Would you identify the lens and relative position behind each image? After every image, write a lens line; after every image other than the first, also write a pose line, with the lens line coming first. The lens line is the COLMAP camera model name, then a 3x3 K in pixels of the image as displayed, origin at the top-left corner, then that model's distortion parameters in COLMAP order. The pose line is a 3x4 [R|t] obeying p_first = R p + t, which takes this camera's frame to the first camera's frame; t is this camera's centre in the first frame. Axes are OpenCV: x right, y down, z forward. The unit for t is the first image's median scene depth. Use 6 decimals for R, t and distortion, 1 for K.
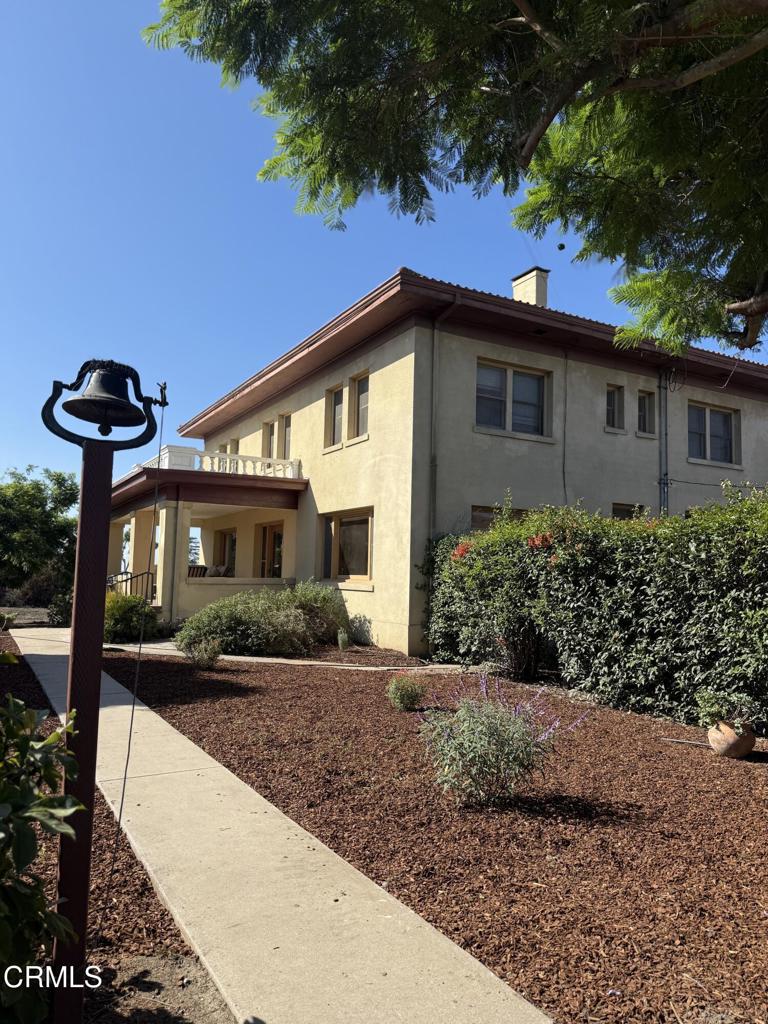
lens RADIAL K [[724.8, 0, 387.1], [0, 724.8, 505.4], [0, 0, 1]] dist [0.029239, -0.023271]
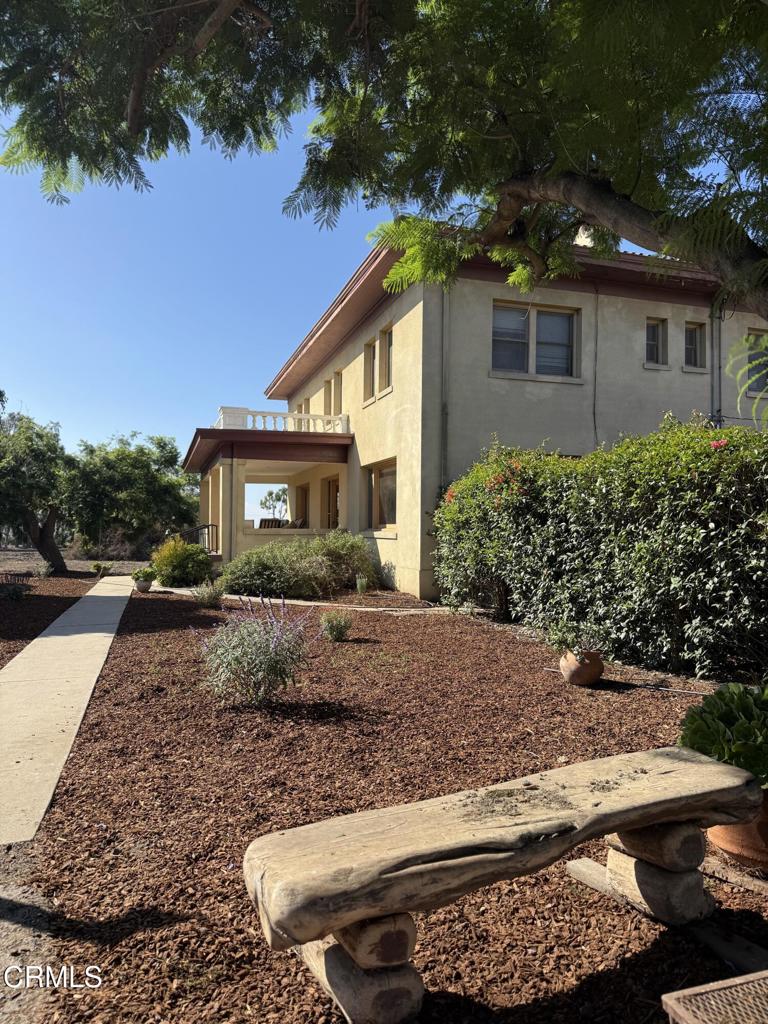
lens RADIAL K [[724.8, 0, 389.0], [0, 724.8, 517.3], [0, 0, 1]] dist [0.029239, -0.023271]
pose [[0.976784, -0.017625, -0.213500, 0.180747], [0.033398, 0.996953, 0.070496, 0.013899], [0.211607, -0.075990, 0.974396, -0.008726]]
